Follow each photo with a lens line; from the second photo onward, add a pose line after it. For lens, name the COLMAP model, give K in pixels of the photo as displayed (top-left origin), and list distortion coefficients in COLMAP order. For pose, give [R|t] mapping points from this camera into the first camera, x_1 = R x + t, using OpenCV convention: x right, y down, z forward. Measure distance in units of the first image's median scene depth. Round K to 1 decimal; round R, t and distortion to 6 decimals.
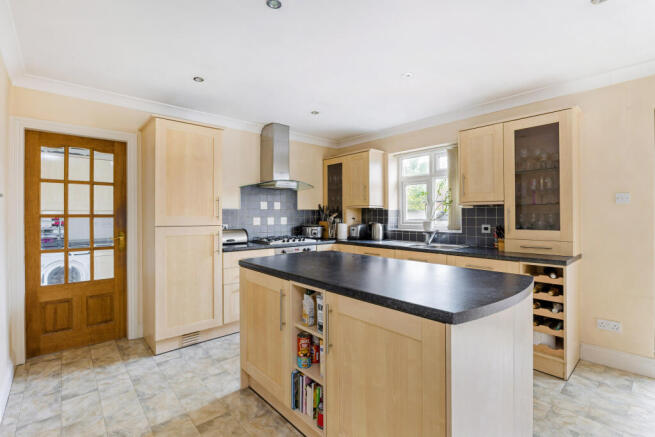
lens RADIAL K [[301.8, 0, 330.3], [0, 301.8, 216.8], [0, 0, 1]] dist [-0.014105, 0.000278]
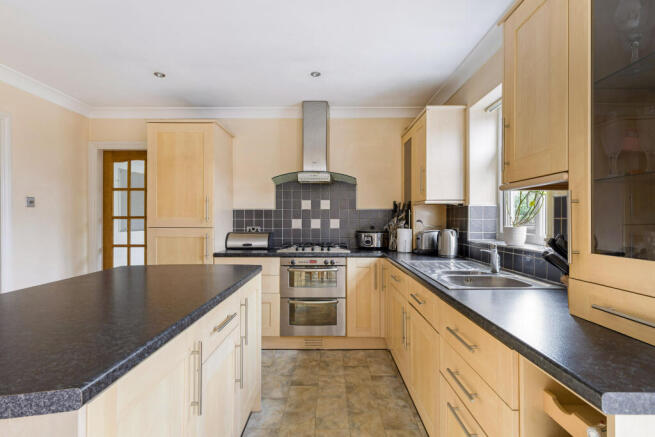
lens RADIAL K [[342.5, 0, 329.8], [0, 342.5, 216.1], [0, 0, 1]] dist [0.015843, 0.000237]
pose [[0.737995, -0.006364, -0.674776, 0.693470], [-0.003556, 0.999905, -0.013320, 0.008697], [0.674796, 0.012229, 0.737903, 0.542327]]
